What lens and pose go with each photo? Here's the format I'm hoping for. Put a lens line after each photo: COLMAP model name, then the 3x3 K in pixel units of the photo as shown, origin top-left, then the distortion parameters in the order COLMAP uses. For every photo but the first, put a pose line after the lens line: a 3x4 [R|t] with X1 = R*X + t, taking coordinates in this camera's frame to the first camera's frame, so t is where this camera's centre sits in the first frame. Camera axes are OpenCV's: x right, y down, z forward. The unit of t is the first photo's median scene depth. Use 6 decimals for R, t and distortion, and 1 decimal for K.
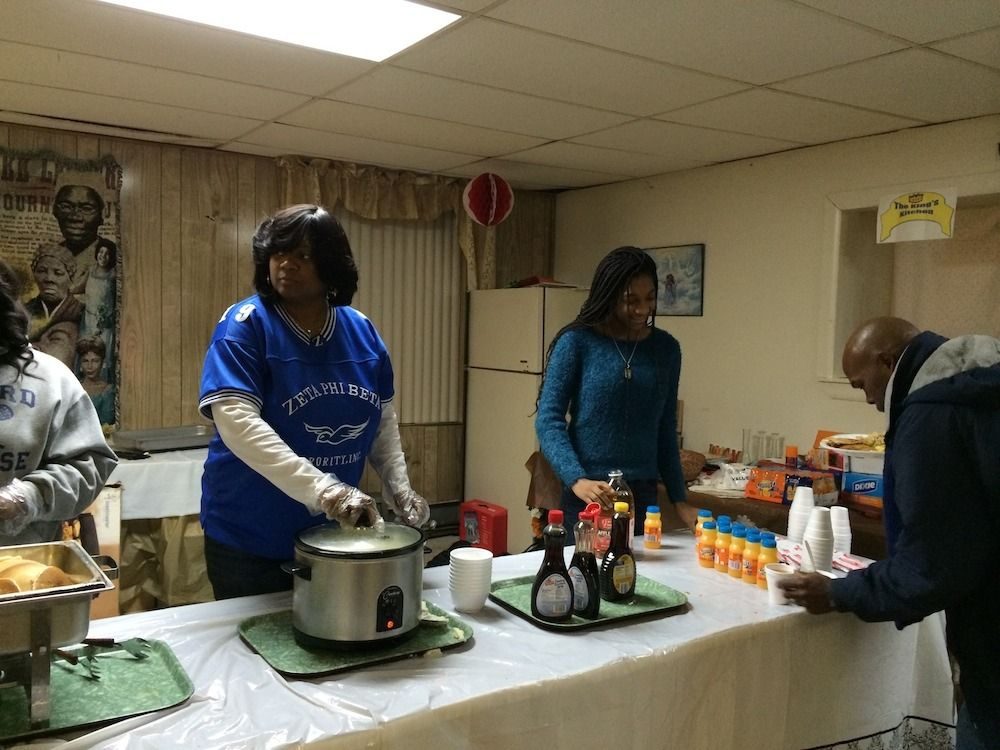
lens RADIAL K [[848.1, 0, 500.0], [0, 848.1, 375.0], [0, 0, 1]] dist [0.093901, -0.137303]
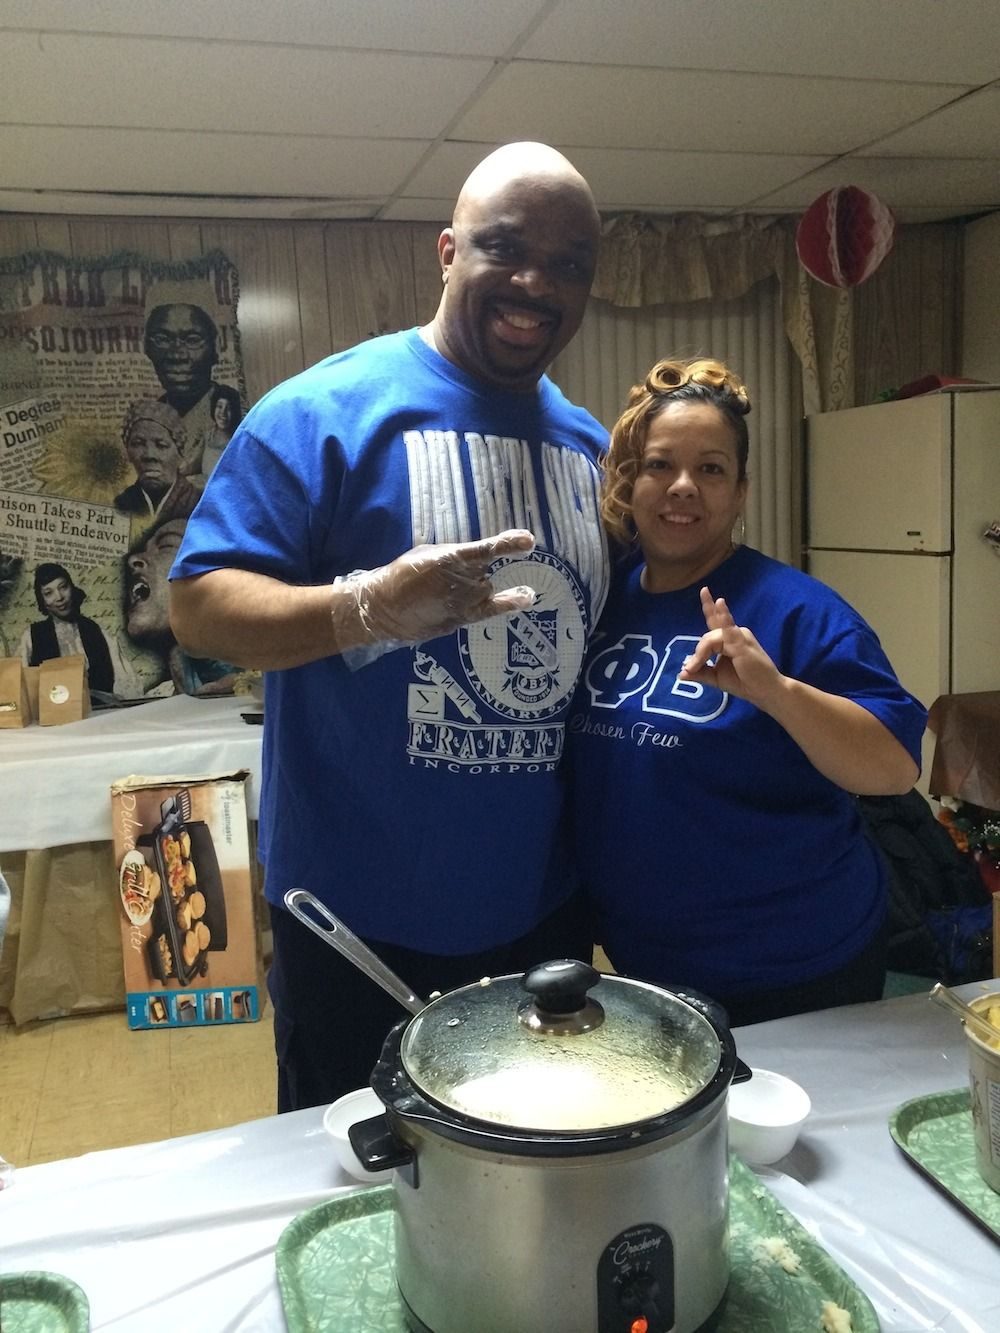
lens RADIAL K [[1130.5, 0, 500.0], [0, 1130.5, 666.5], [0, 0, 1]] dist [0.093901, -0.137303]
pose [[0.954958, -0.029612, -0.295258, -0.013976], [0.057204, 0.994716, 0.085256, -0.009440], [0.291174, -0.098306, 0.951606, 0.225385]]
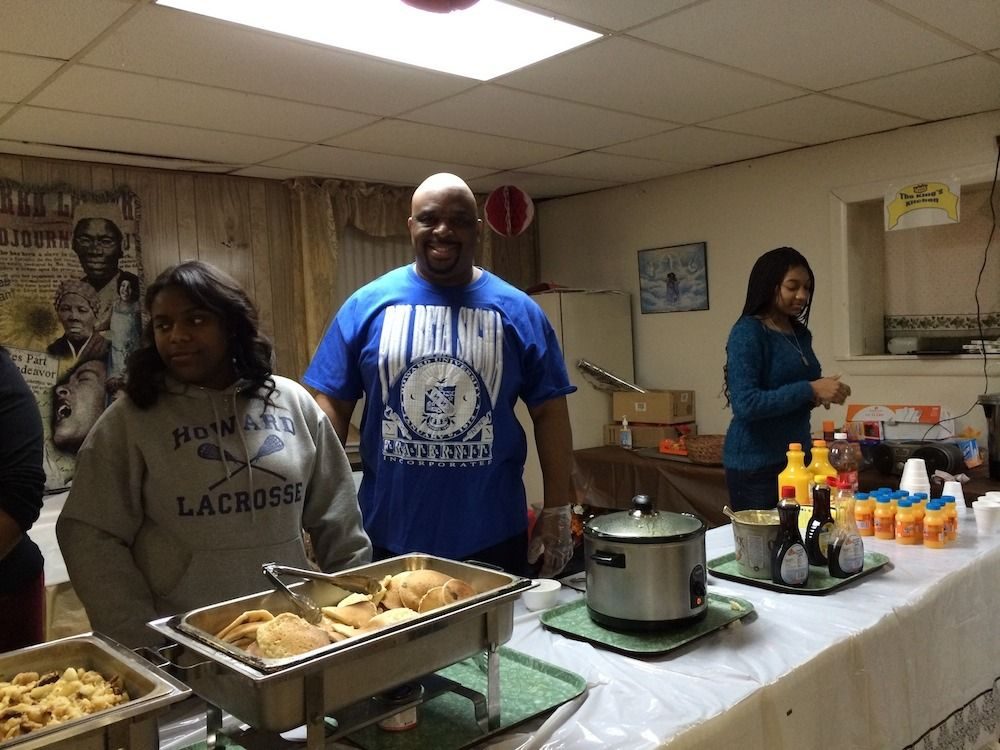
lens RADIAL K [[848.1, 0, 500.0], [0, 848.1, 375.0], [0, 0, 1]] dist [0.093901, -0.137303]
pose [[0.984950, -0.080487, 0.152958, -0.203679], [0.082563, 0.996559, -0.007261, -0.001690], [-0.151848, 0.019780, 0.988206, -0.011259]]
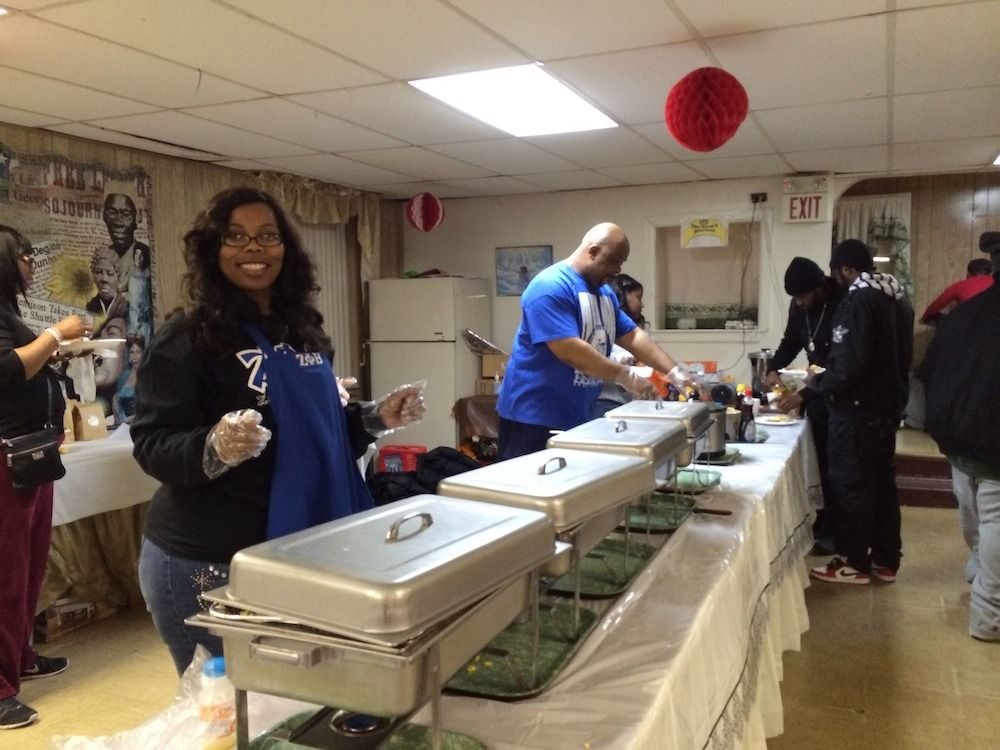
lens RADIAL K [[843.9, 0, 500.0], [0, 843.9, 375.0], [0, 0, 1]] dist [0.098198, -0.133996]
pose [[0.839518, -0.082912, 0.536968, -0.677384], [0.070454, 0.996556, 0.043725, -0.002121], [-0.538744, 0.001123, 0.842469, -0.185480]]
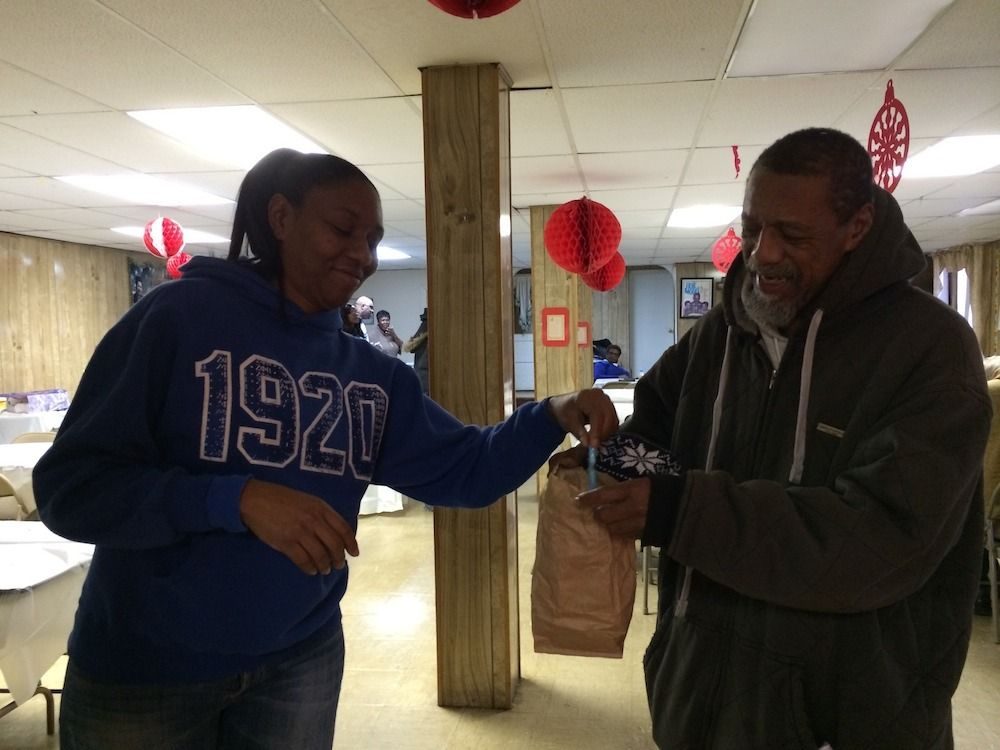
lens RADIAL K [[843.9, 0, 500.0], [0, 843.9, 375.0], [0, 0, 1]] dist [0.098198, -0.133996]
pose [[0.660653, -0.084177, 0.745957, -1.673461], [0.089307, 0.995449, 0.033236, 0.042574], [-0.745361, 0.044662, 0.665164, -1.209815]]
